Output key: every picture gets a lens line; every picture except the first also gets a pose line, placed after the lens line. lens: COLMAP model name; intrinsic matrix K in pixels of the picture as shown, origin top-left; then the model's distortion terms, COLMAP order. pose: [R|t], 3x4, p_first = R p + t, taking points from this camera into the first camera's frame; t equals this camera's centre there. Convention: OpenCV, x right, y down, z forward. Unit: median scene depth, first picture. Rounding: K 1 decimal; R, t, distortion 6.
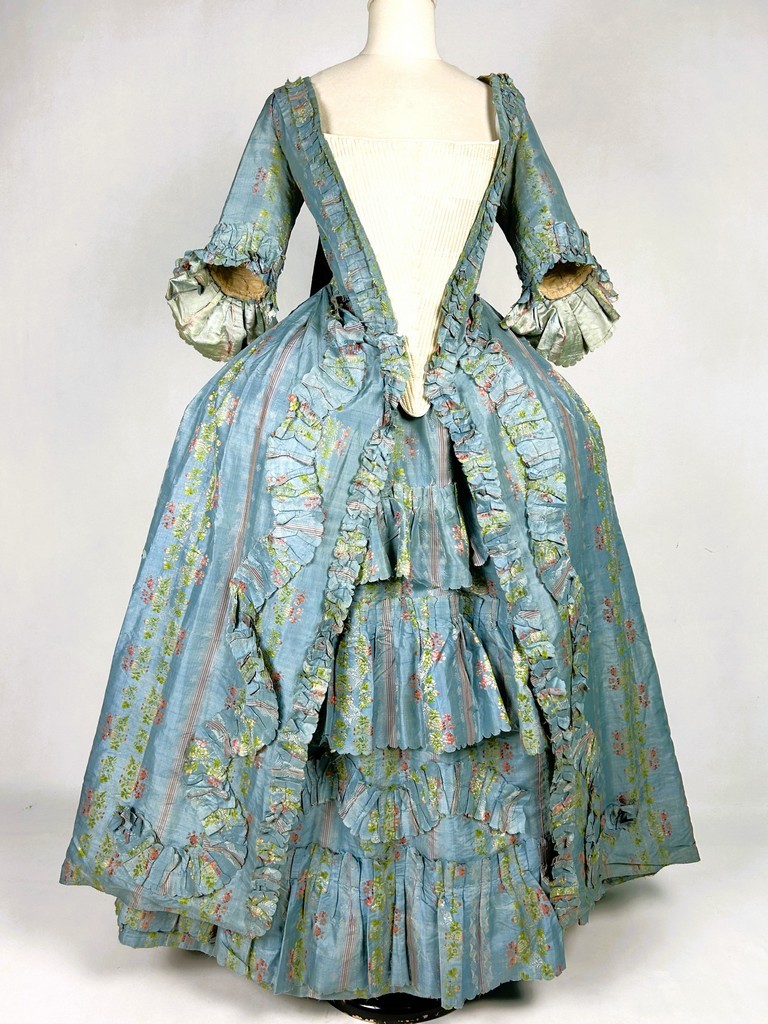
lens RADIAL K [[790.7, 0, 384.0], [0, 790.7, 512.0], [0, 0, 1]] dist [0.077751, -0.102101]
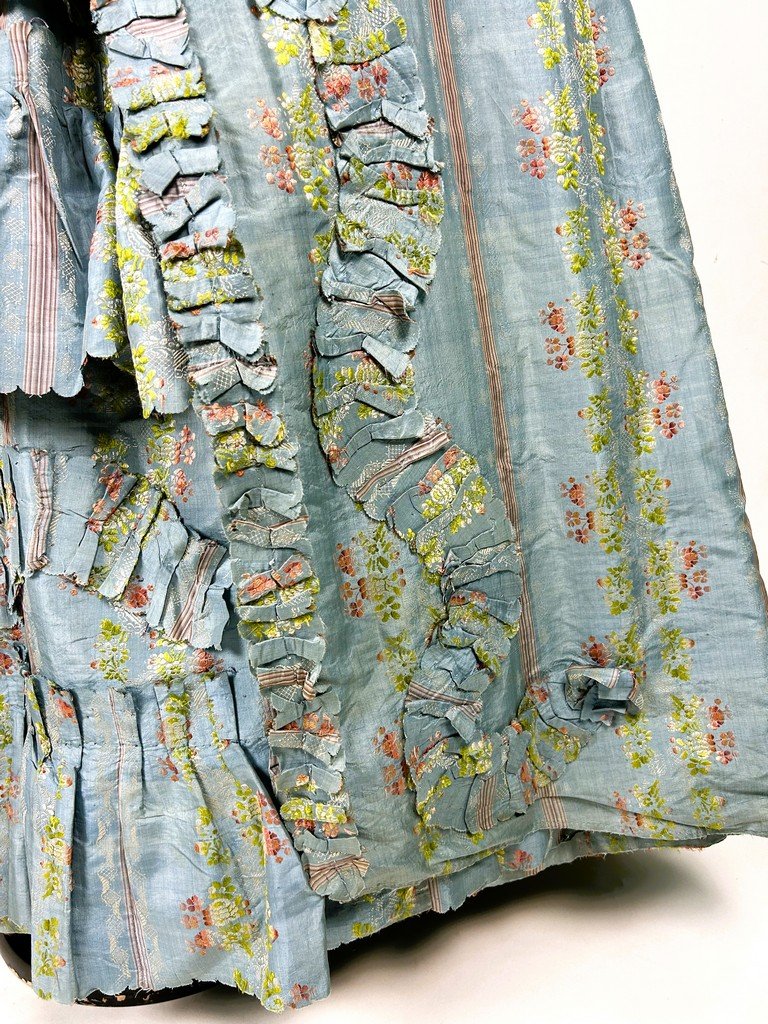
lens RADIAL K [[749.7, 0, 384.8], [0, 749.7, 496.3], [0, 0, 1]] dist [0.007449, 0.002322]
pose [[0.917436, 0.061764, -0.393061, 0.404042], [-0.042622, 0.997449, 0.057254, 0.301984], [0.395595, -0.035774, 0.917728, 0.694355]]
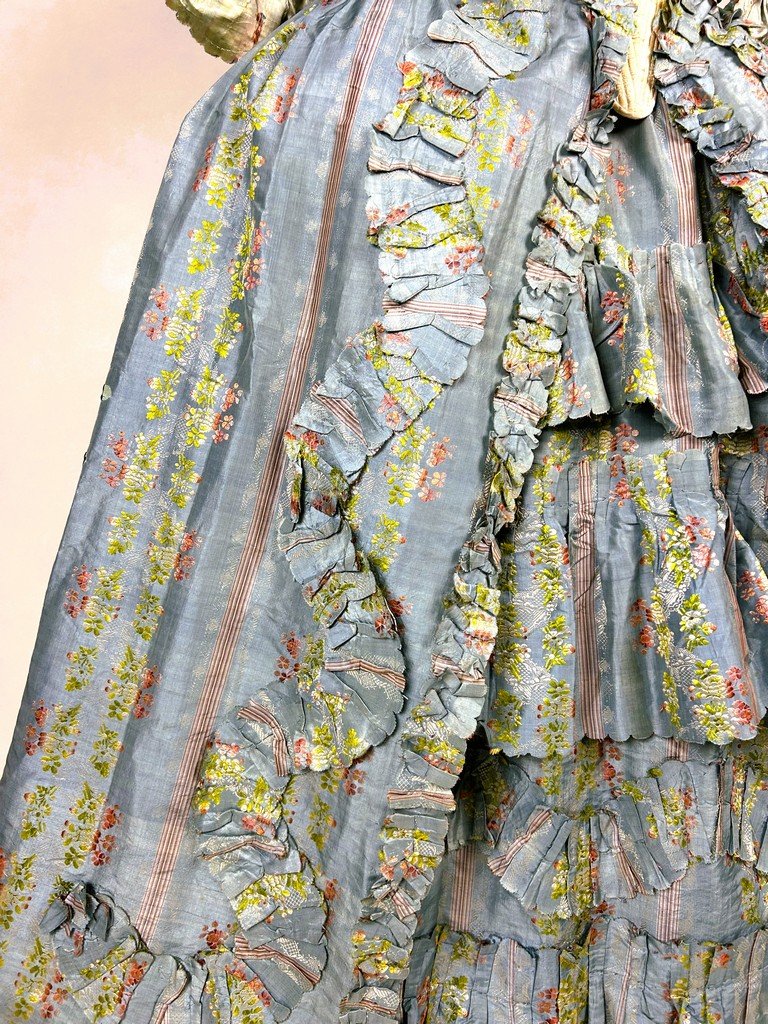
lens RADIAL K [[747.7, 0, 384.0], [0, 747.7, 512.0], [0, 0, 1]] dist [0.053989, -0.054694]
pose [[0.991011, -0.015333, 0.132896, -0.195182], [0.017966, 0.999665, -0.018640, 0.148737], [-0.132566, 0.020860, 0.990955, 0.508154]]
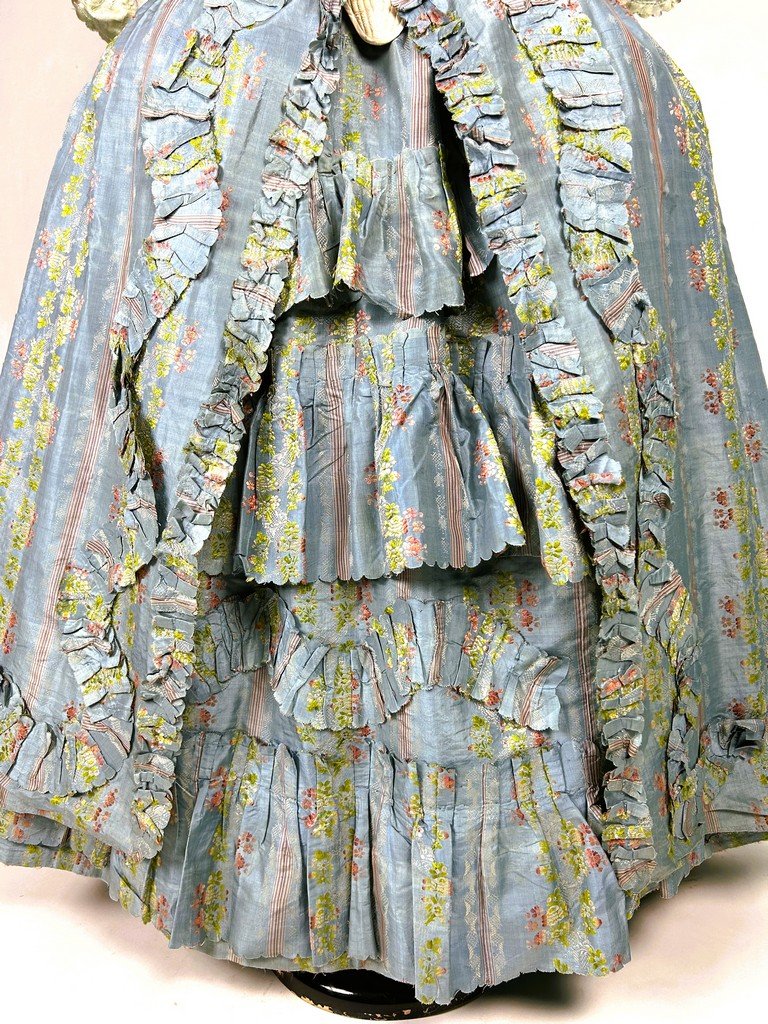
lens RADIAL K [[747.7, 0, 384.0], [0, 747.7, 512.0], [0, 0, 1]] dist [0.053989, -0.054694]
pose [[0.983143, 0.006146, -0.182733, 0.151402], [-0.008729, 0.999873, -0.013331, 0.247544], [0.182628, 0.014702, 0.983072, 0.413555]]
